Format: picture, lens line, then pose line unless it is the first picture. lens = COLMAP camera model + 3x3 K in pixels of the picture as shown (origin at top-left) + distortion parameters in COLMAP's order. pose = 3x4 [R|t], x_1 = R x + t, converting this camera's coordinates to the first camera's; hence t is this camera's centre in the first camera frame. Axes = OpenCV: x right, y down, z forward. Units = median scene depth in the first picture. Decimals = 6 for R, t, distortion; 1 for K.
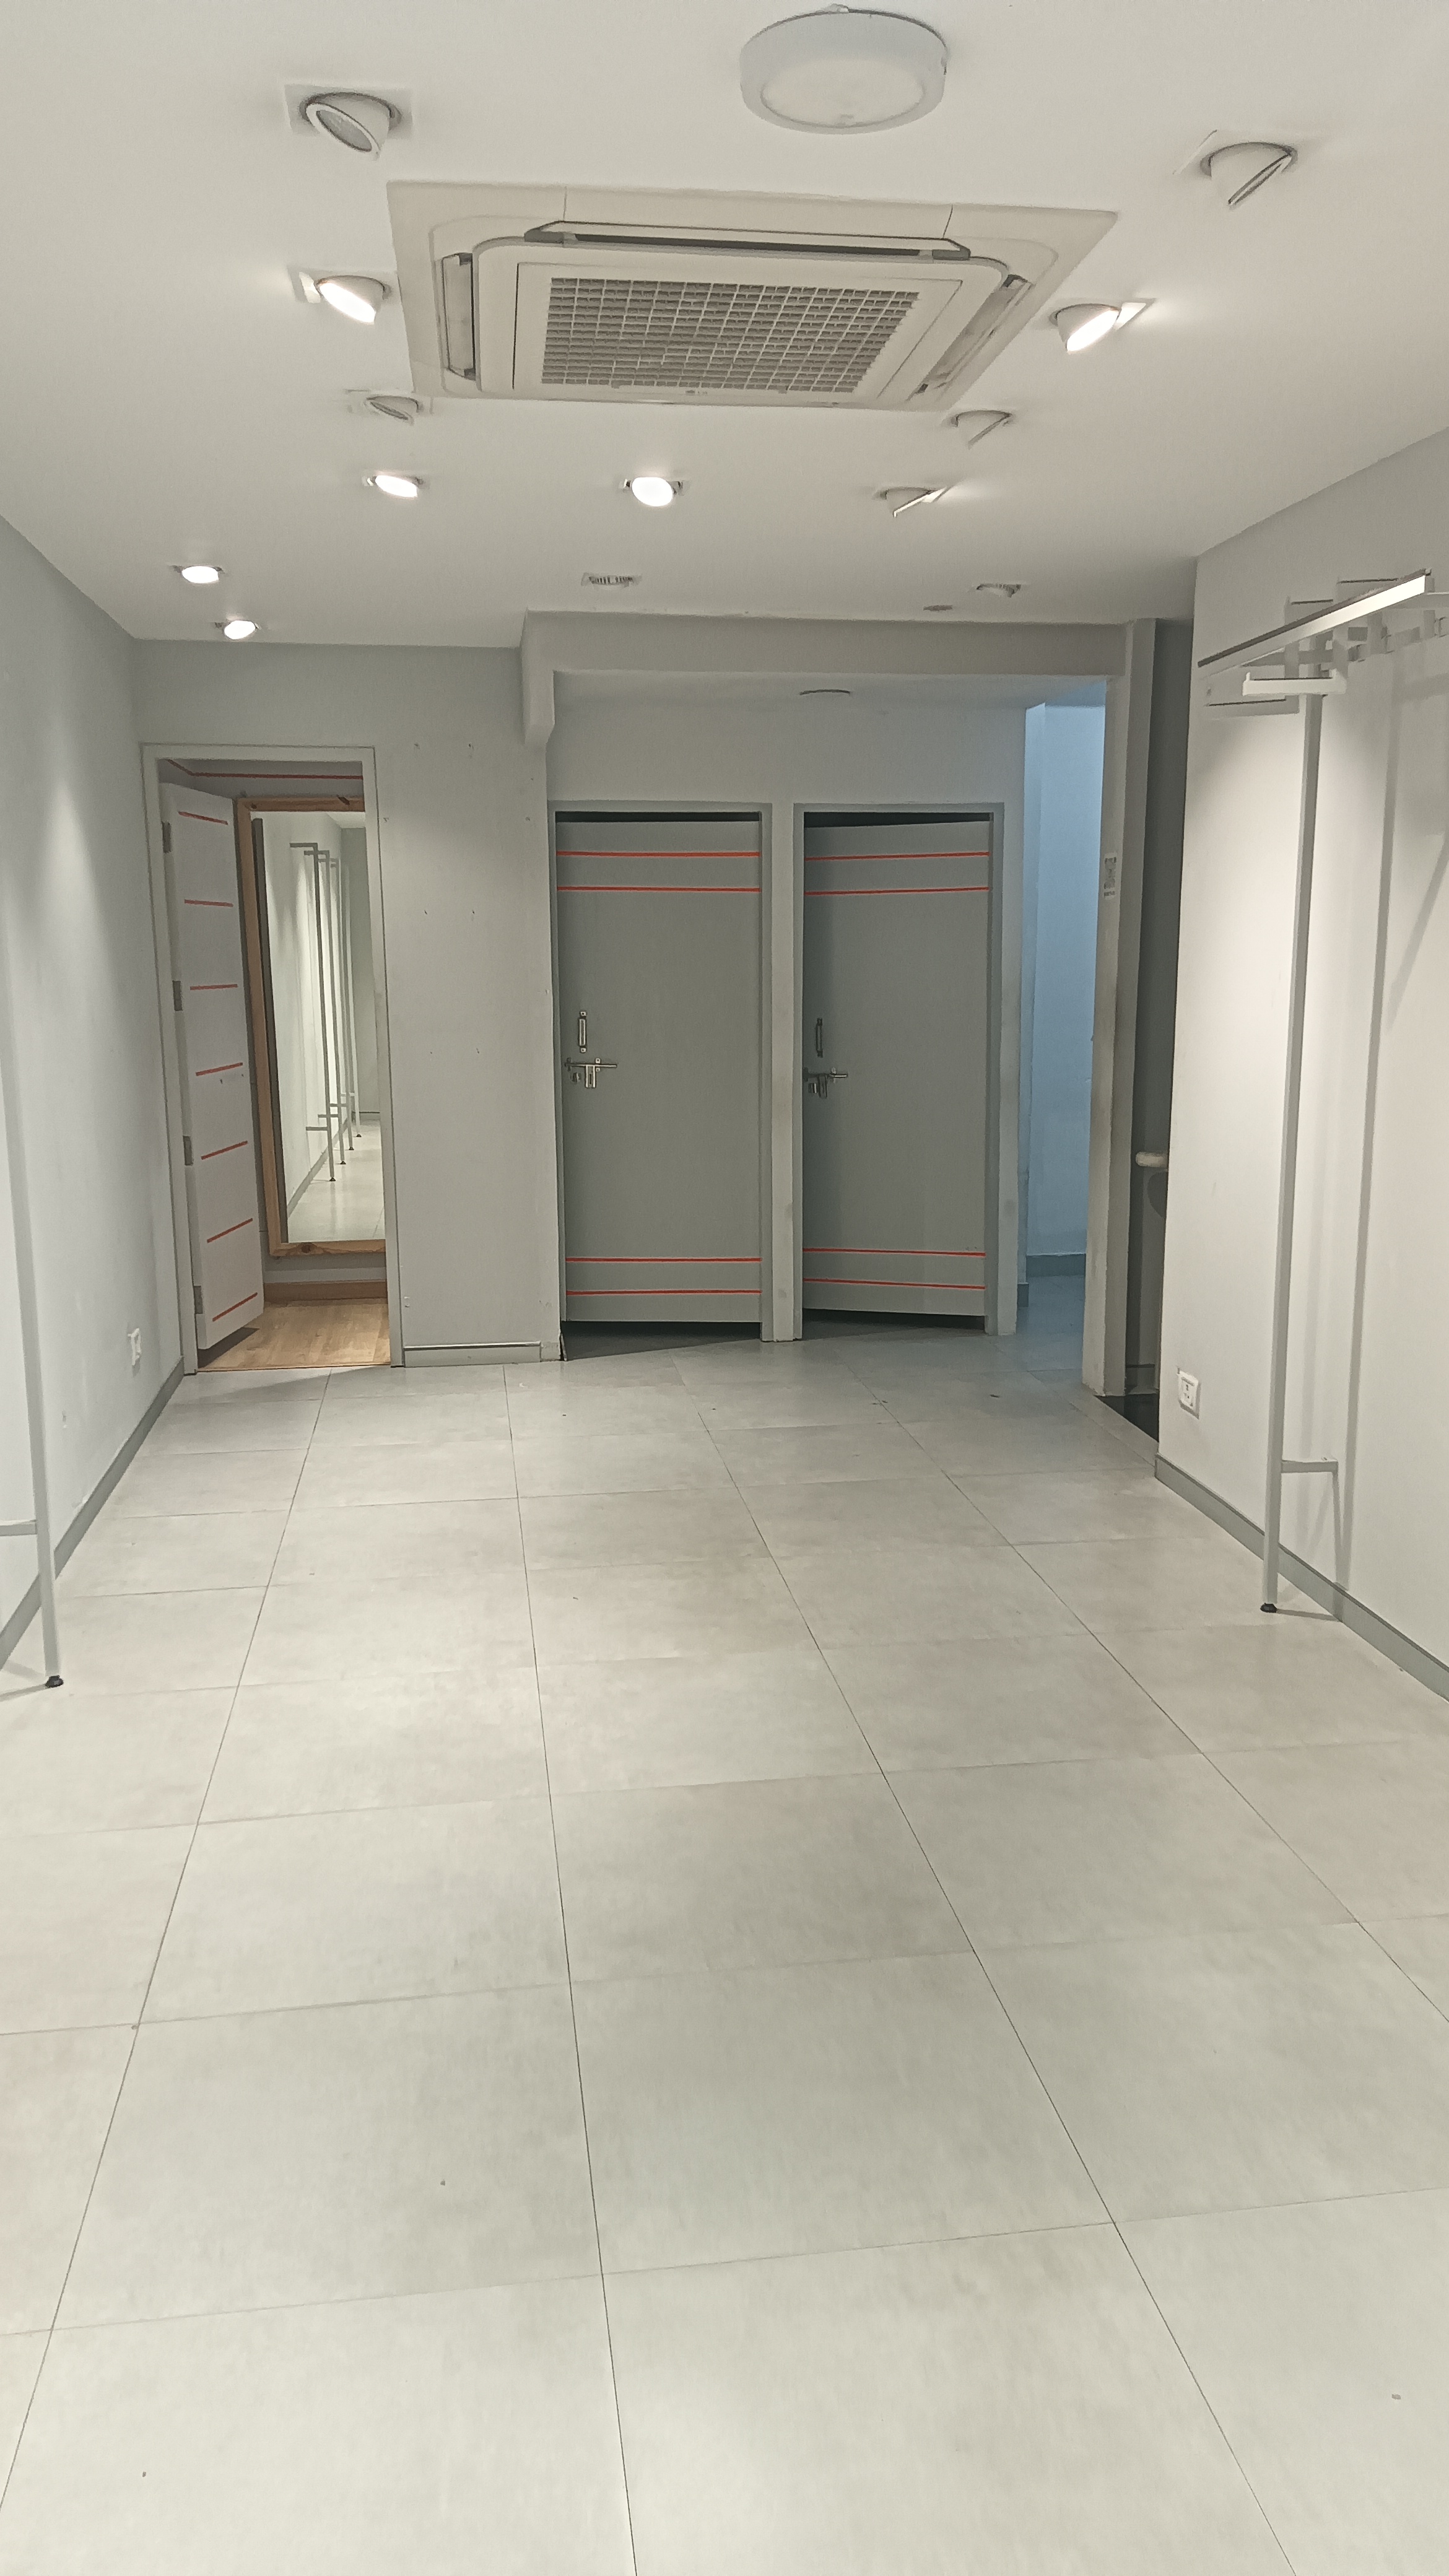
lens RADIAL K [[1858.7, 0, 733.4], [0, 1858.7, 1277.3], [0, 0, 1]] dist [0.031720, -0.001607]
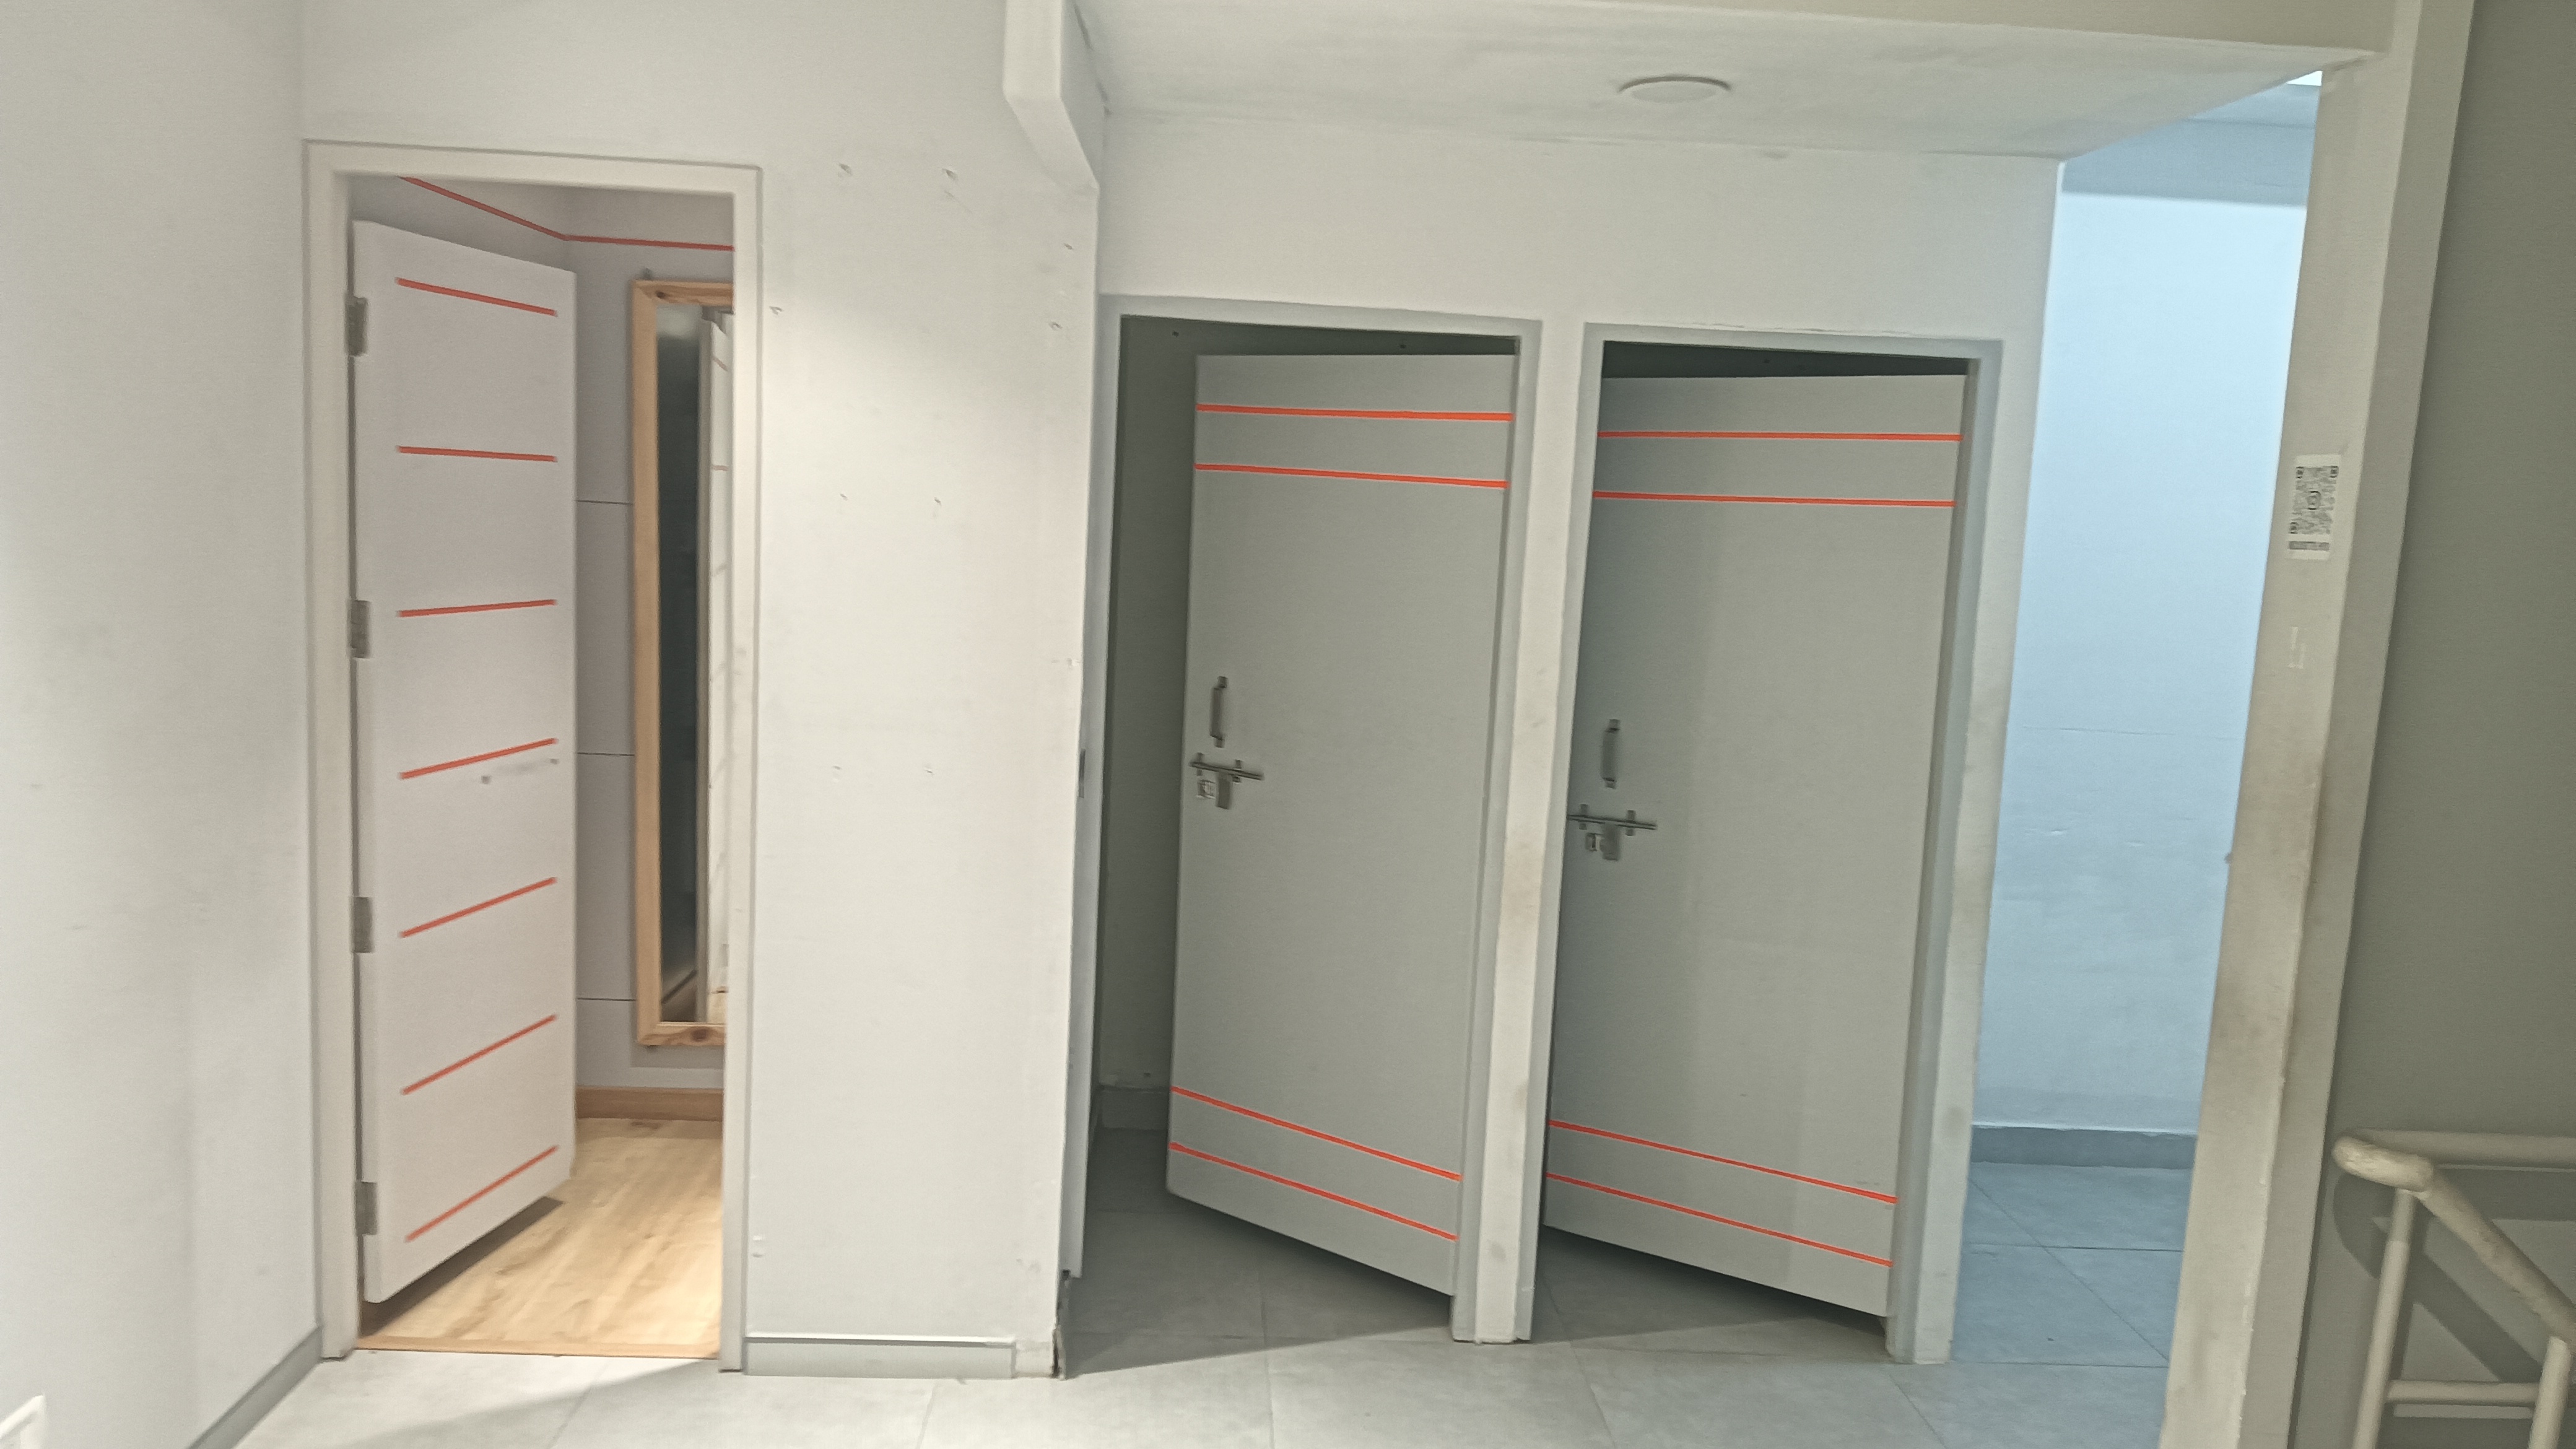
lens RADIAL K [[1858.7, 0, 1286.4], [0, 1858.7, 738.8], [0, 0, 1]] dist [0.031720, -0.001607]
pose [[0.992954, 0.068378, -0.096785, 0.008428], [-0.073194, 0.996205, -0.047107, -0.110668], [0.093196, 0.053859, 0.994190, 0.490384]]
